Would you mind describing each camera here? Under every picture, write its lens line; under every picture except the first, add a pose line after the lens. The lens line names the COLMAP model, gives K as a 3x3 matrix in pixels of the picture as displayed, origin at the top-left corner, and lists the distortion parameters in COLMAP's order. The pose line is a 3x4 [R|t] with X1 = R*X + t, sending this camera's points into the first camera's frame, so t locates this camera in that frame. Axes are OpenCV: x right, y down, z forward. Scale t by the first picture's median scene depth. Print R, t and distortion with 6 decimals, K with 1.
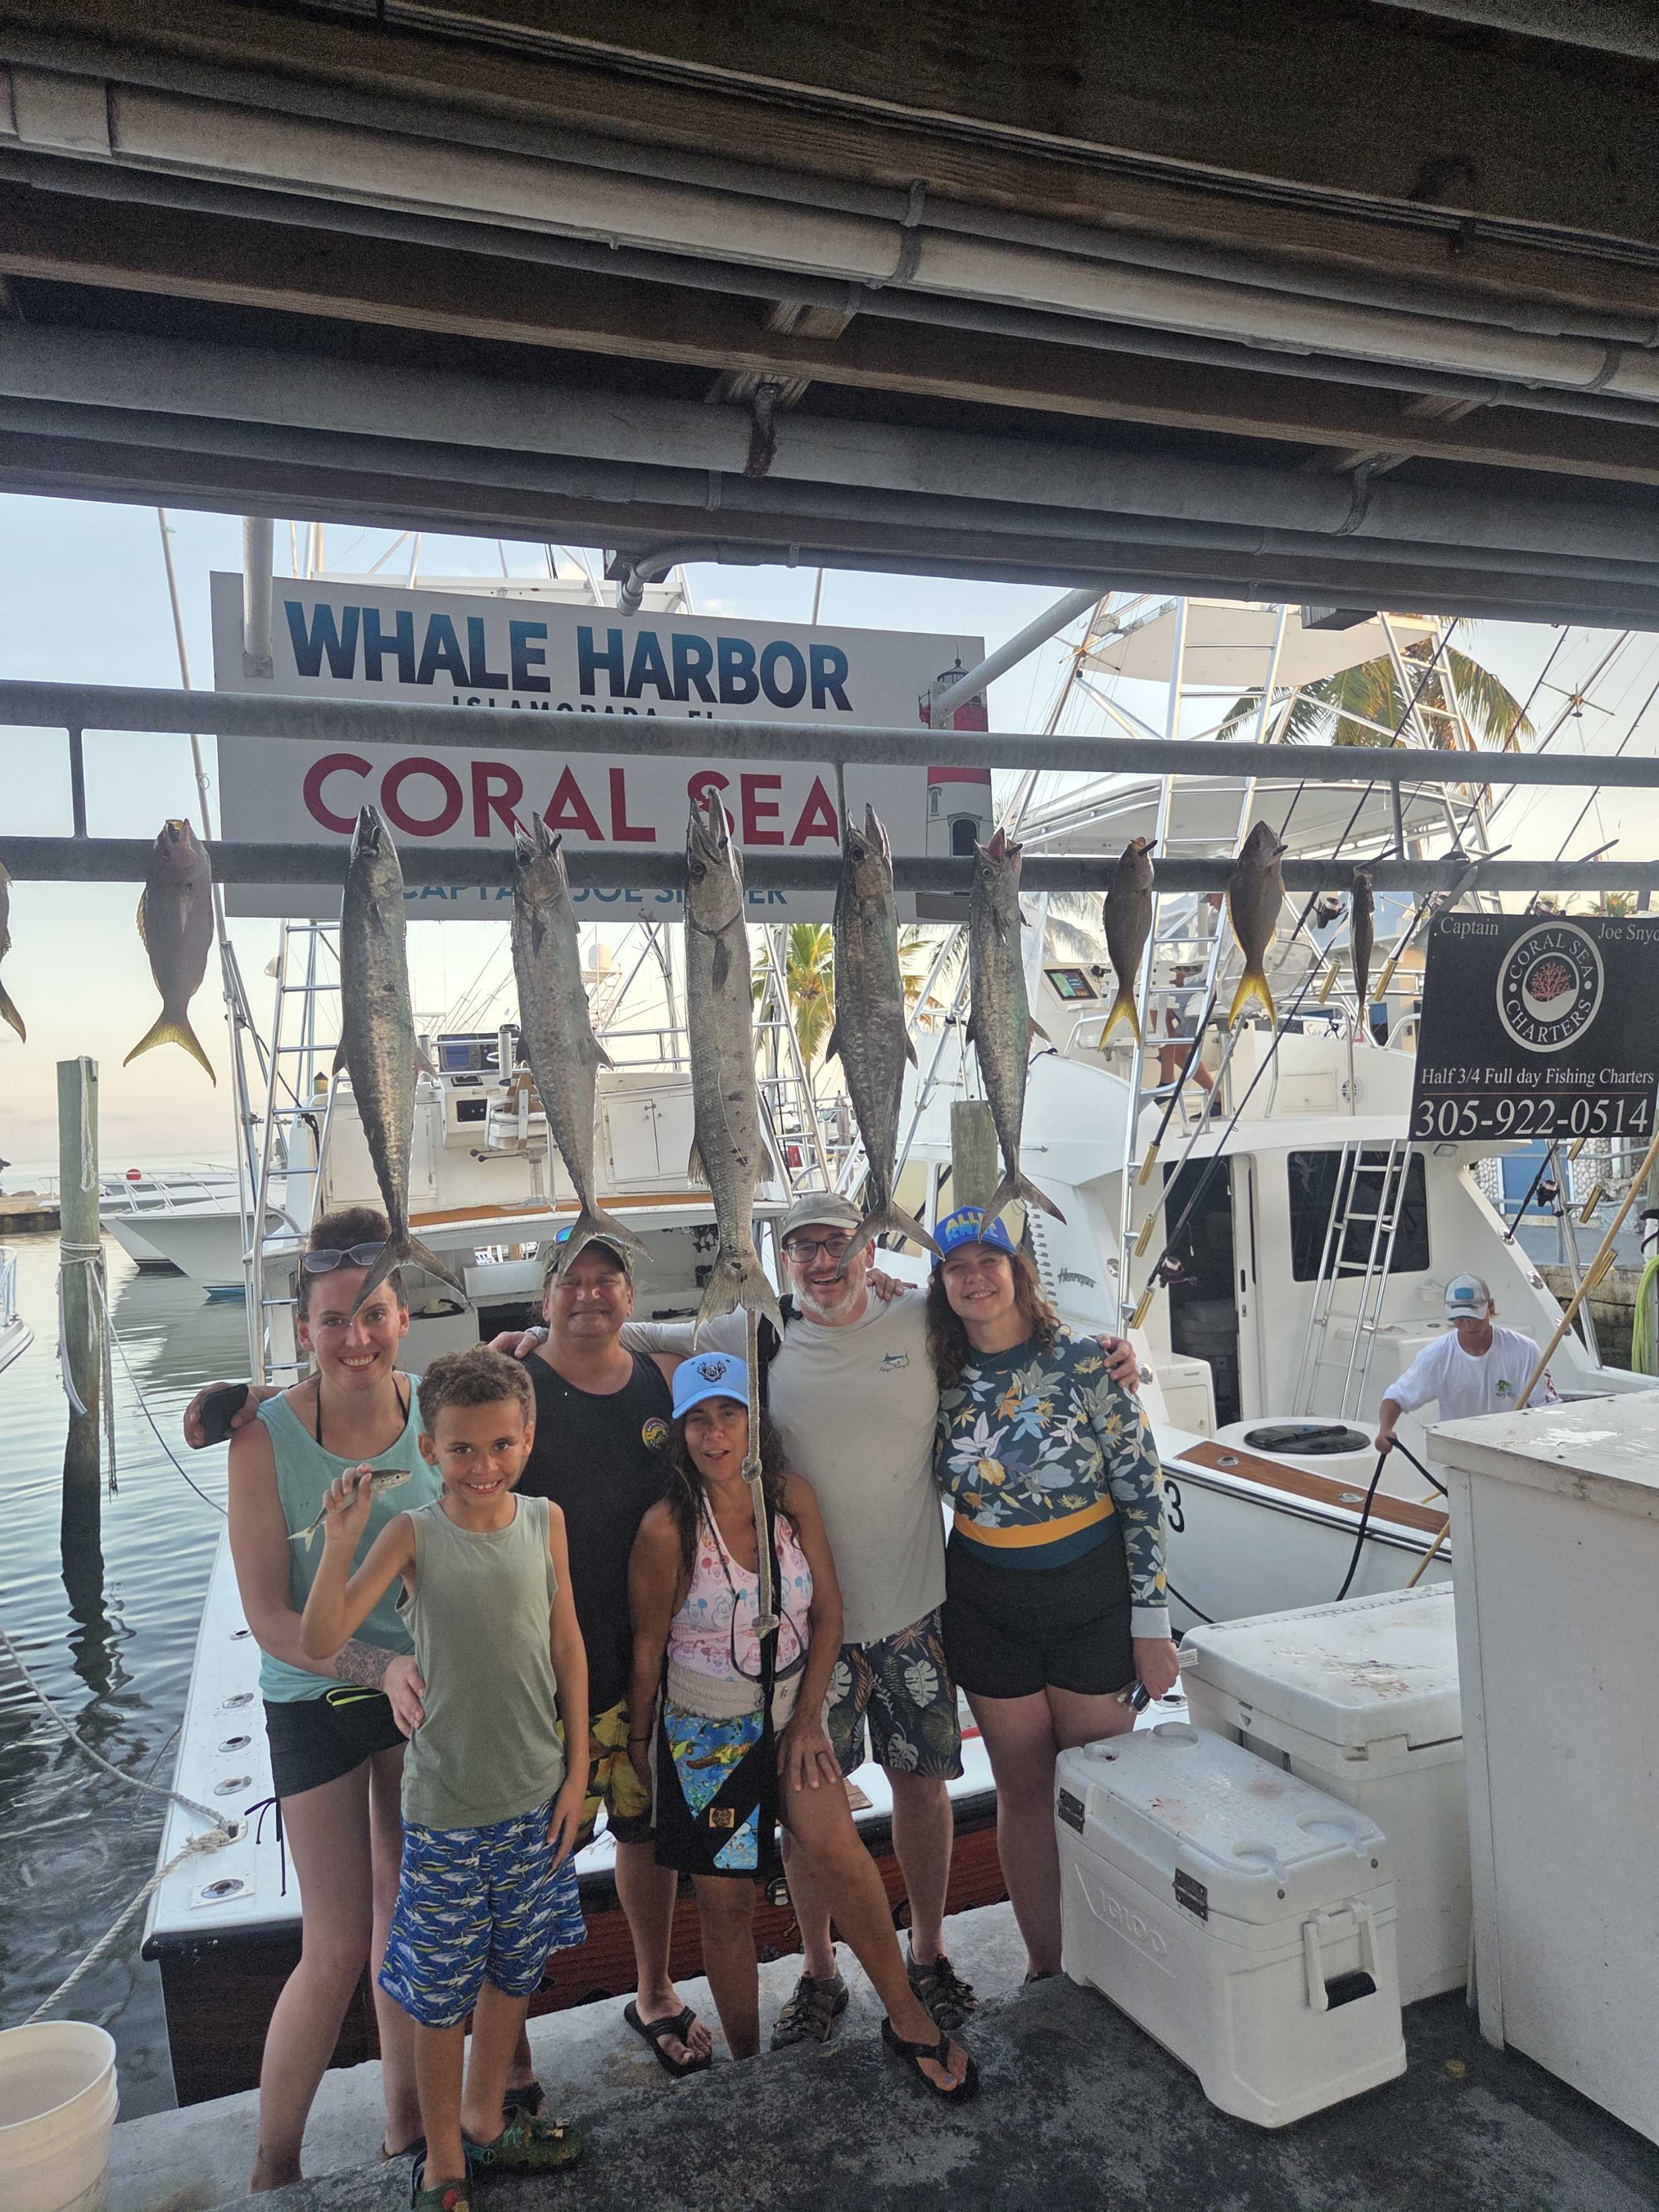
lens RADIAL K [[1724.3, 0, 829.5], [0, 1724.3, 1106.0], [0, 0, 1]] dist [0.090368, 0.102146]
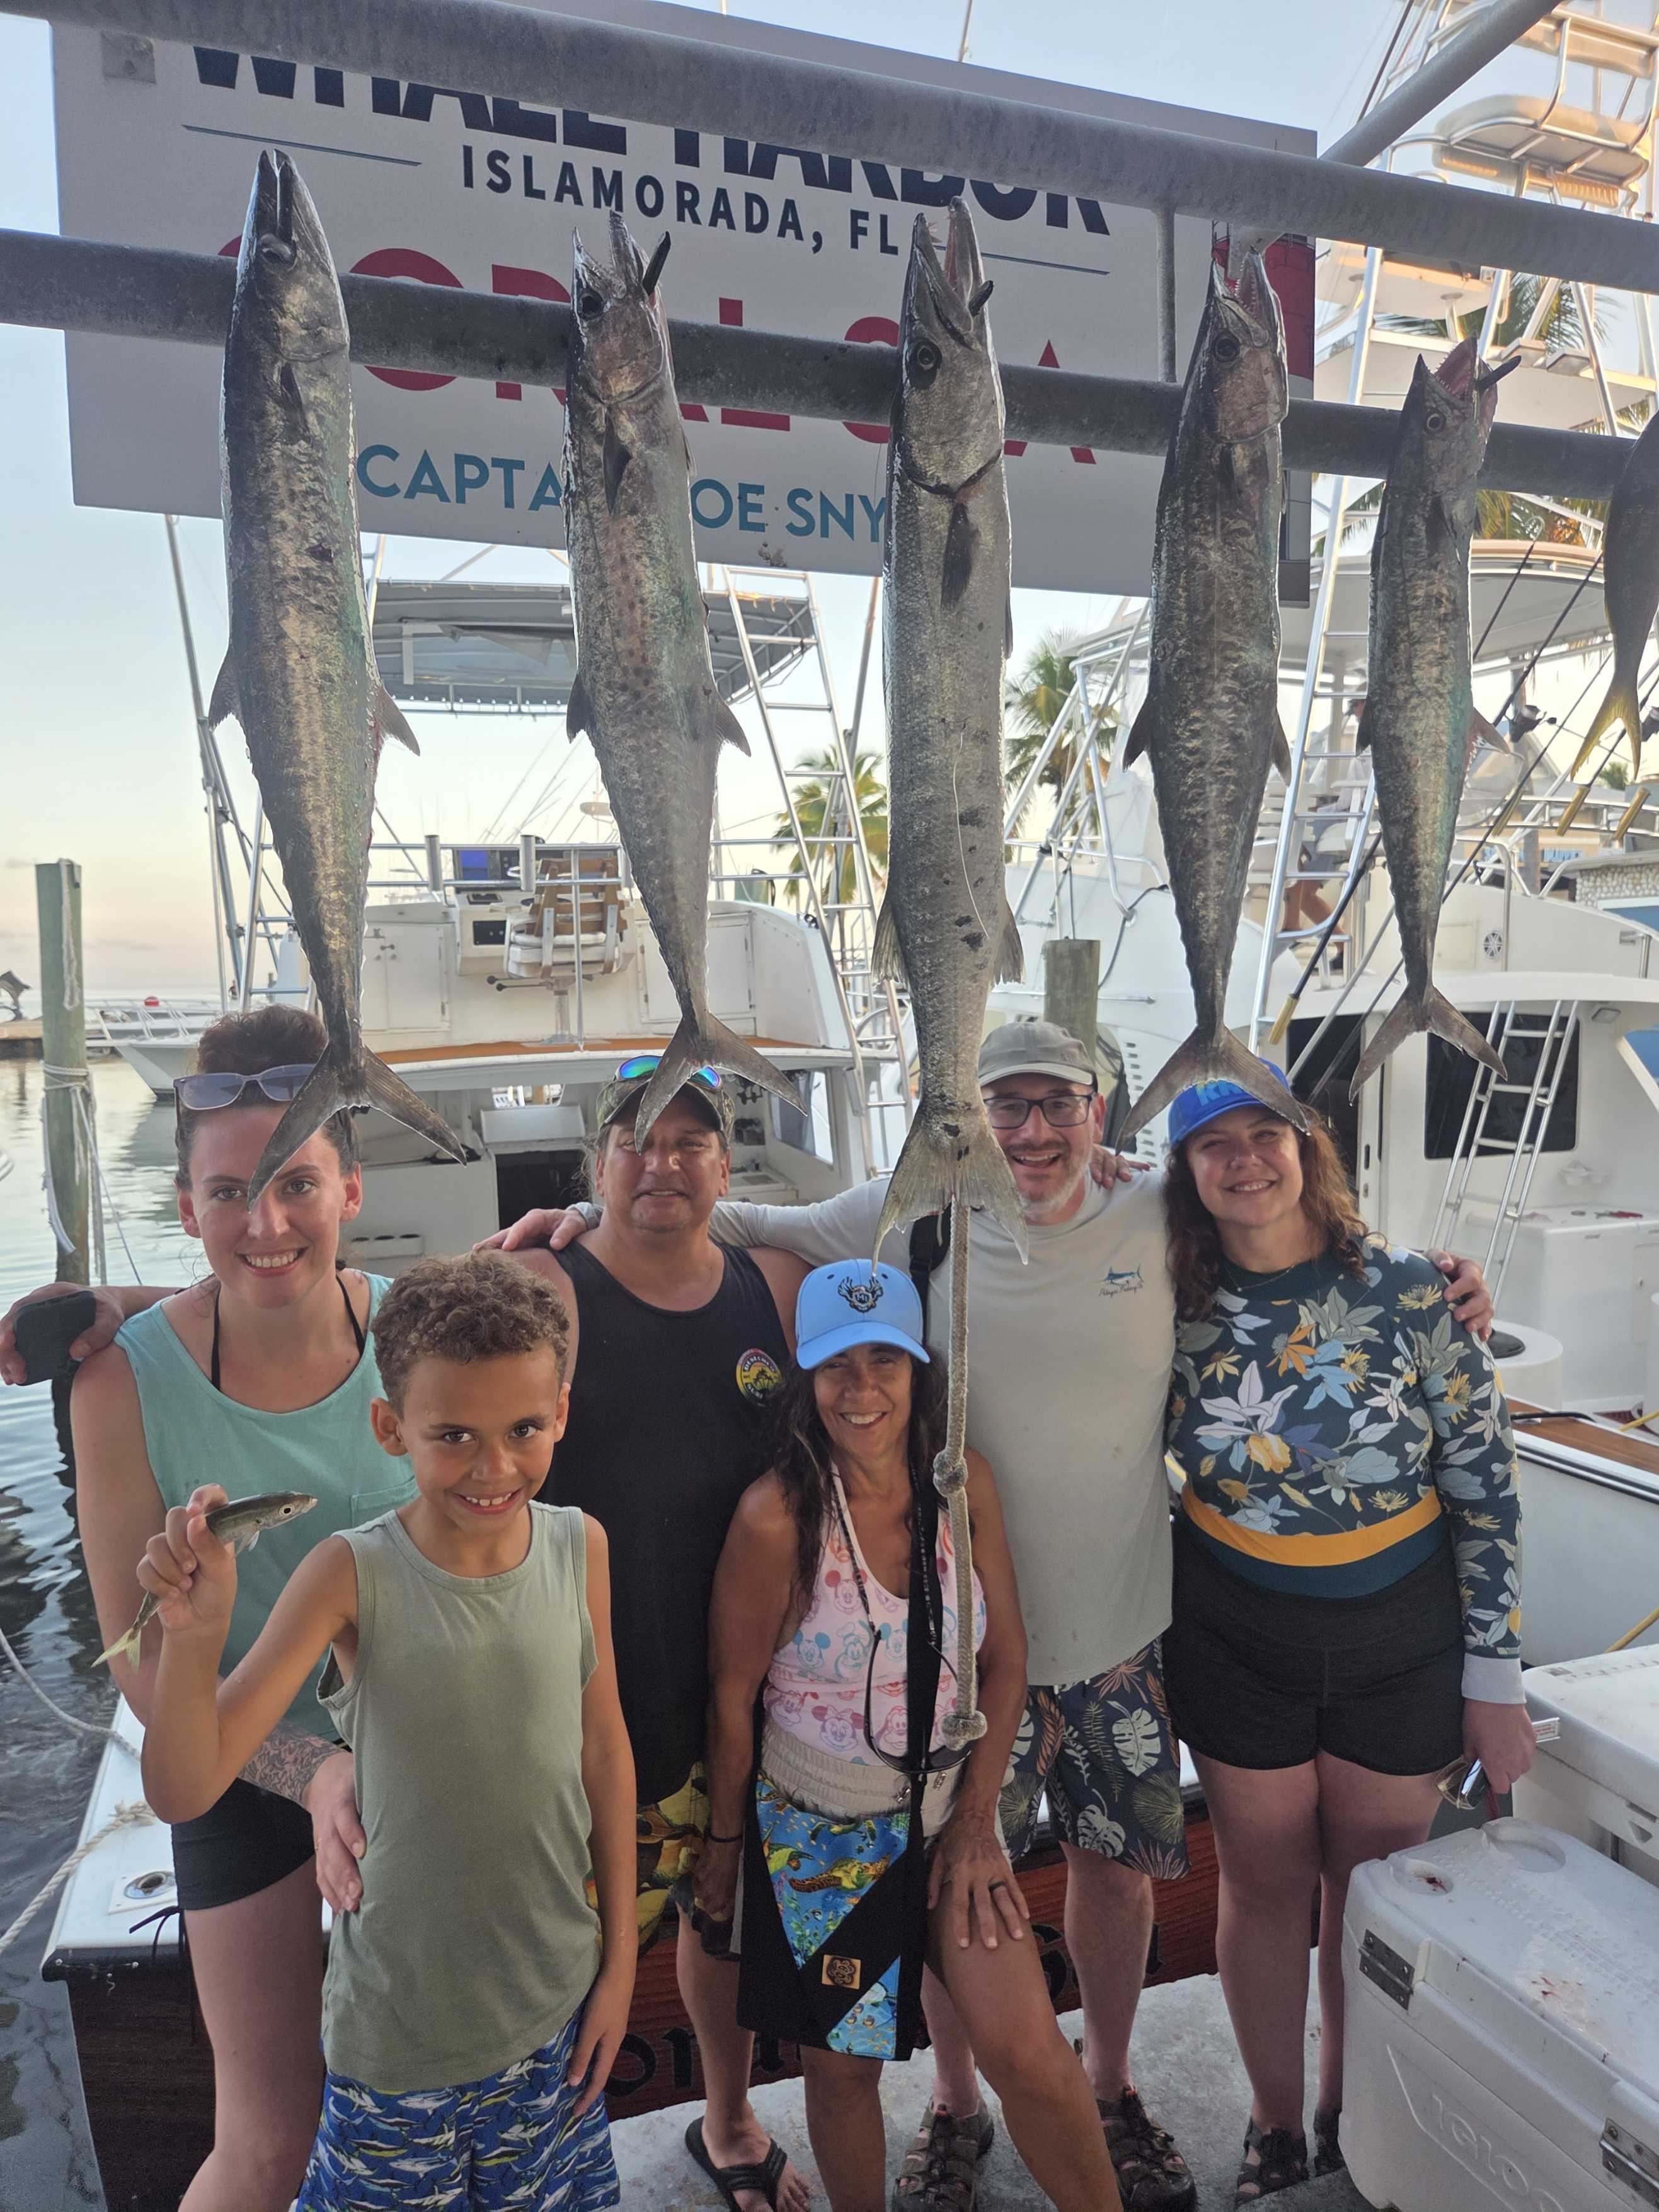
lens RADIAL K [[1569.3, 0, 829.5], [0, 1569.3, 1106.0], [0, 0, 1]] dist [0.006275, 0.001666]
pose [[0.999342, 0.034973, 0.009610, -0.081522], [-0.035653, 0.995880, 0.083383, 0.036291], [-0.006654, -0.083671, 0.996471, 0.416576]]
